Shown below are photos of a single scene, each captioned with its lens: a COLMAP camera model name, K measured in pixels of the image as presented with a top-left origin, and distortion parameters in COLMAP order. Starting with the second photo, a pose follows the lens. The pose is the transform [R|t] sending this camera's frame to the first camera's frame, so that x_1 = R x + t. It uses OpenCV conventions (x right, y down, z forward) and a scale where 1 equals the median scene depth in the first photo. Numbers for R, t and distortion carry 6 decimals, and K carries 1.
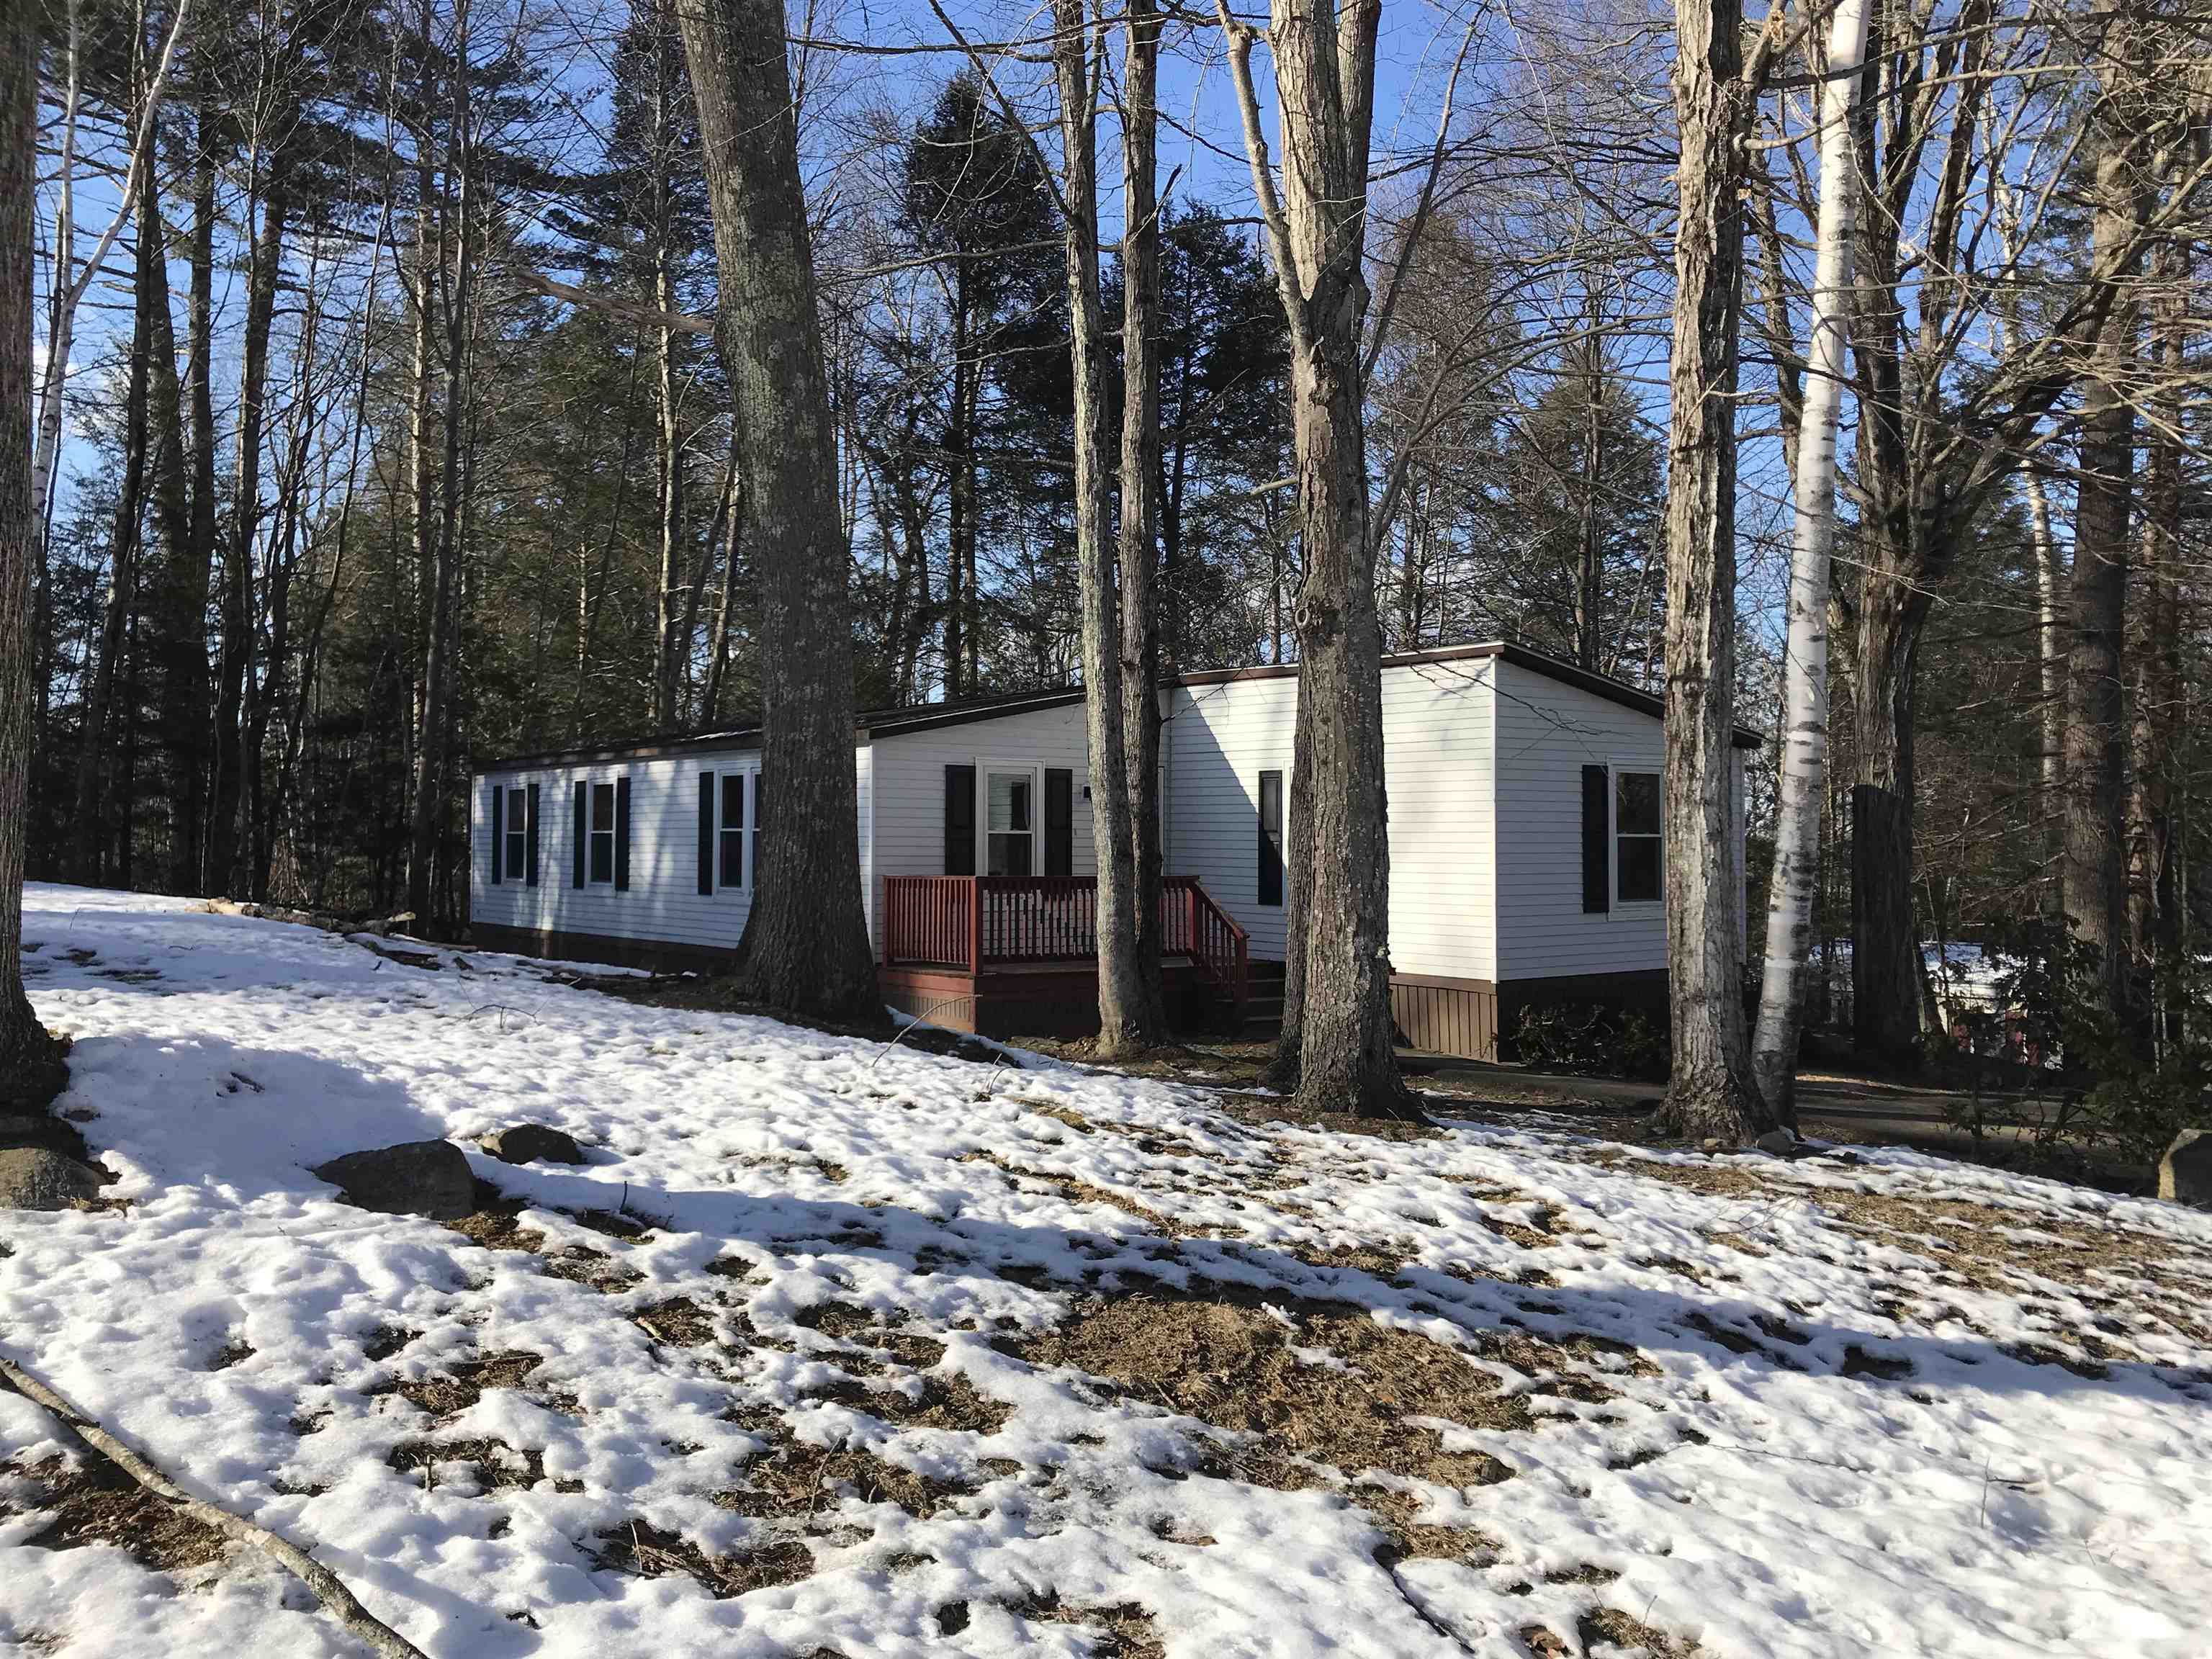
lens RADIAL K [[1815.3, 0, 1106.0], [0, 1815.3, 829.5], [0, 0, 1]] dist [0.020242, 0.001553]
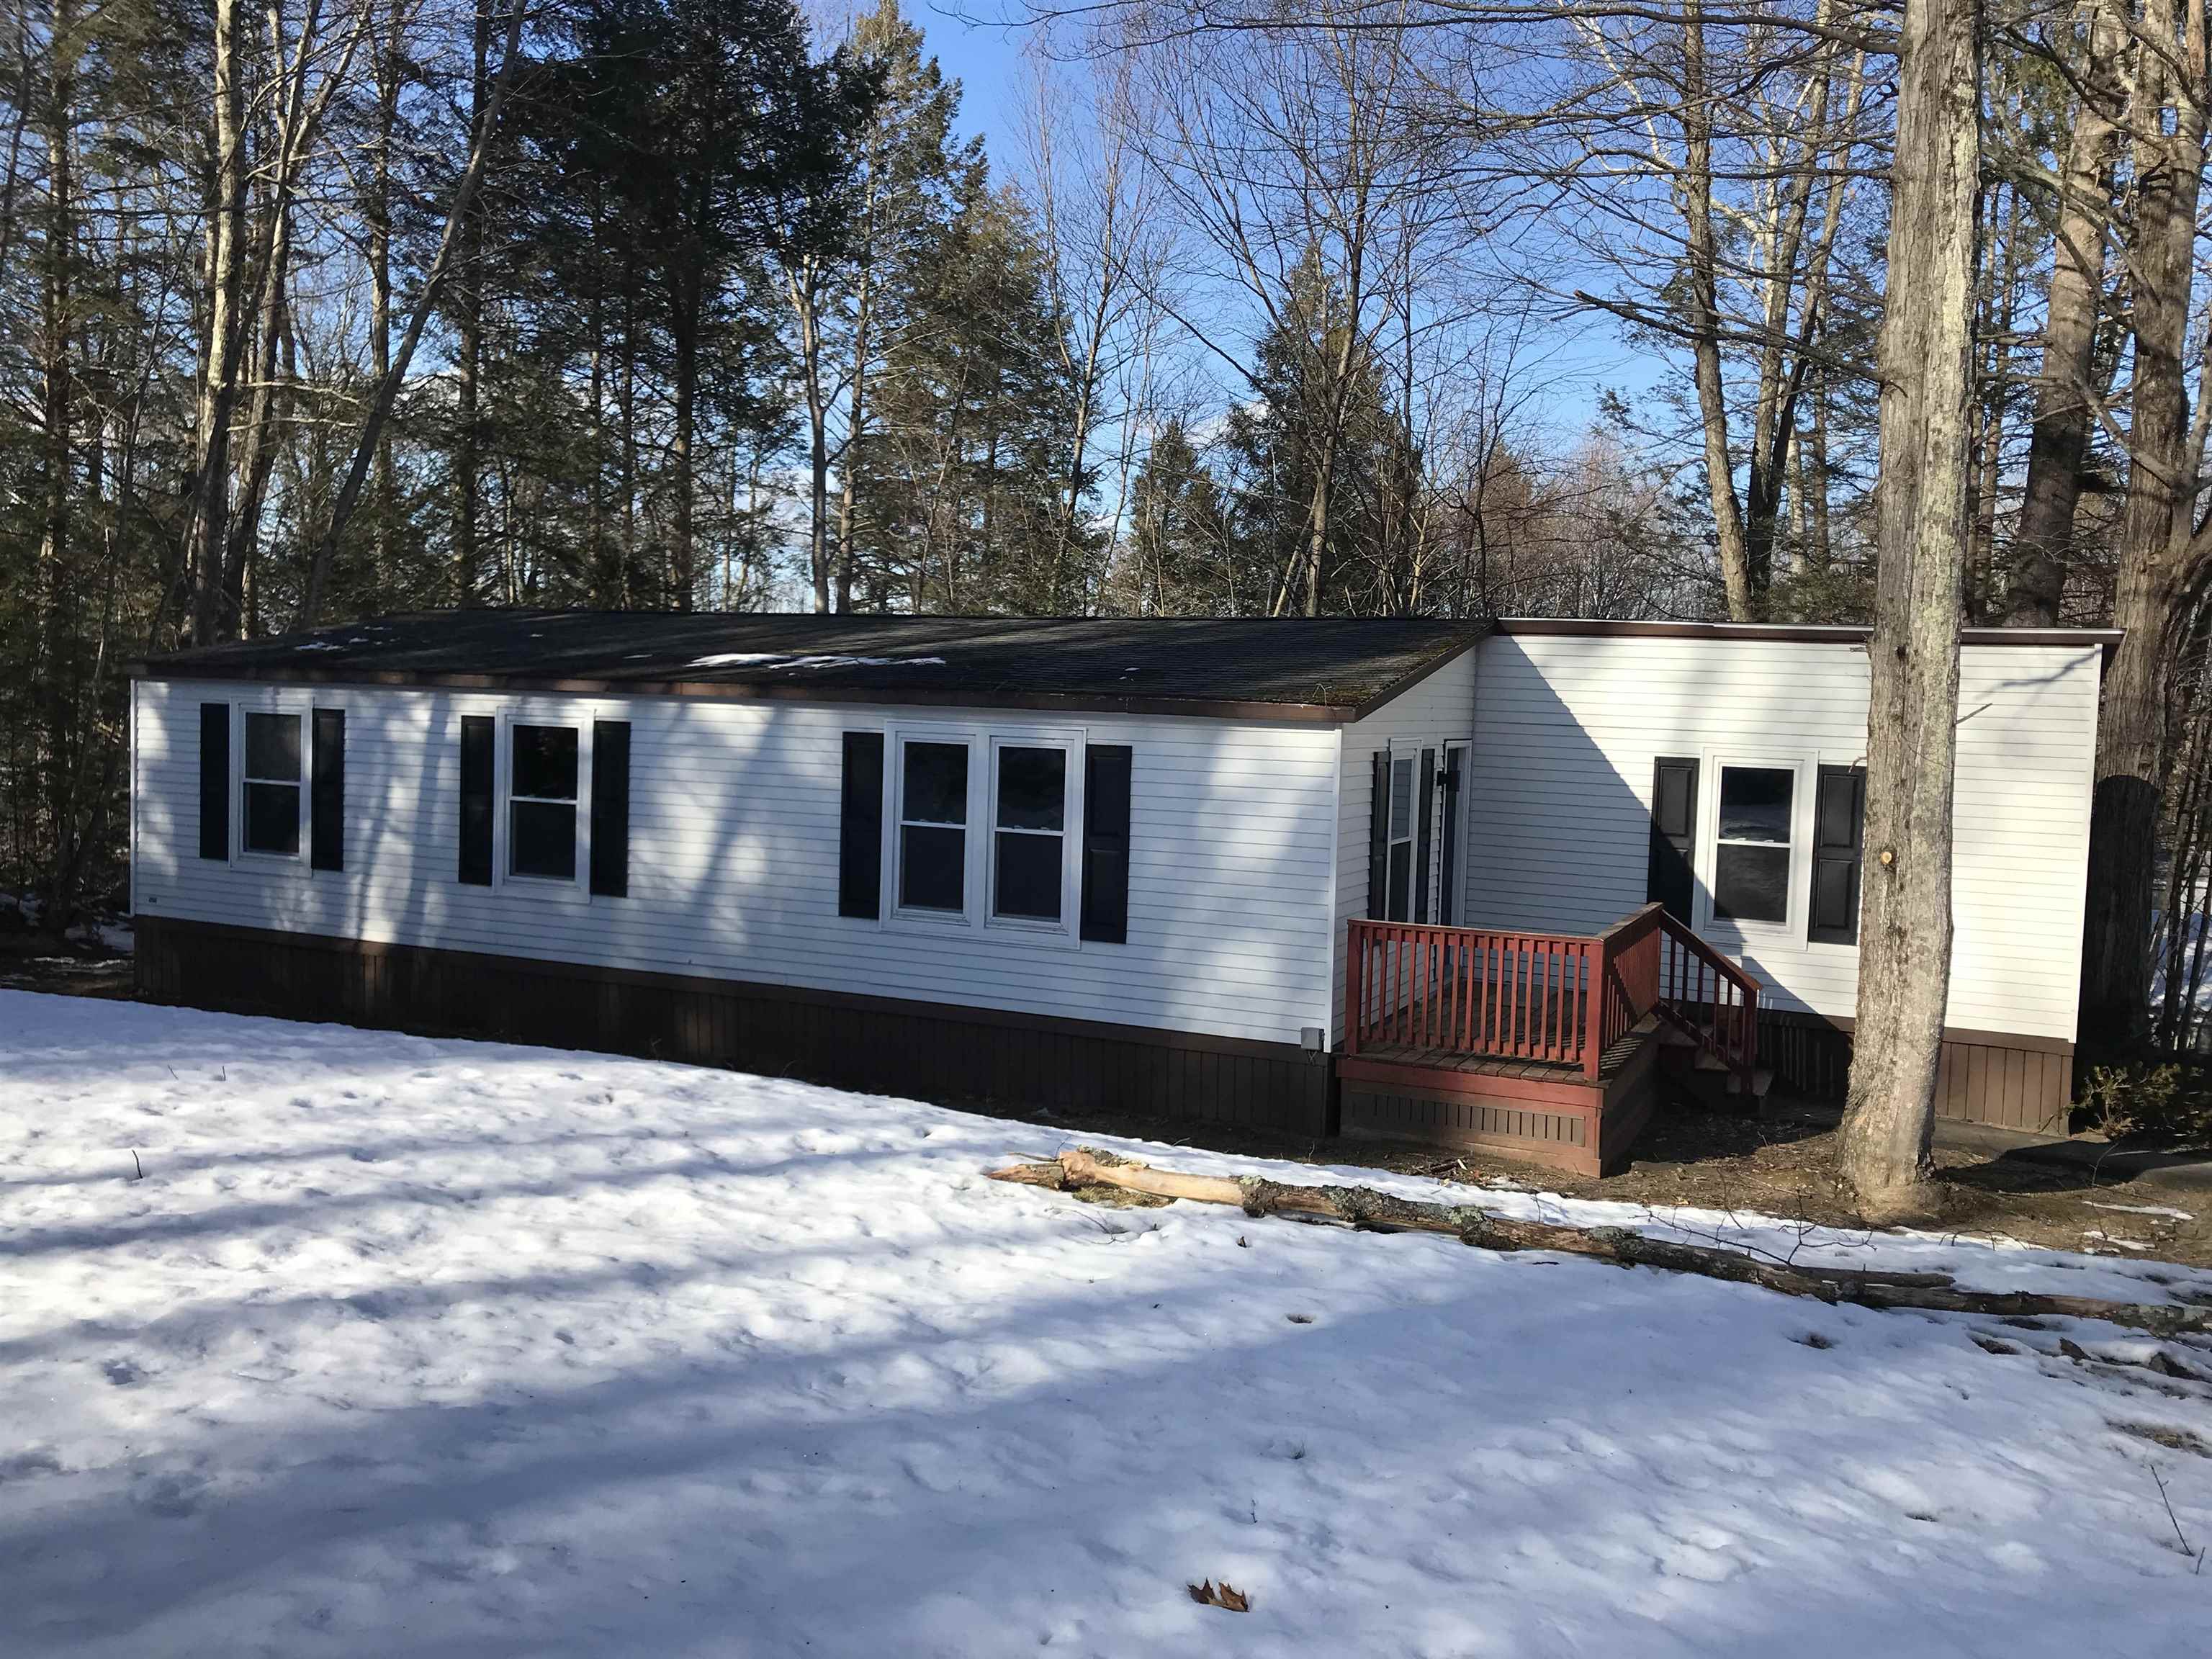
lens RADIAL K [[1815.3, 0, 1106.0], [0, 1815.3, 829.5], [0, 0, 1]] dist [0.020242, 0.001553]
pose [[0.883461, -0.011018, 0.468375, -0.431431], [-0.032117, 0.995947, 0.084009, -0.051852], [-0.467403, -0.089261, 0.879527, 0.363841]]
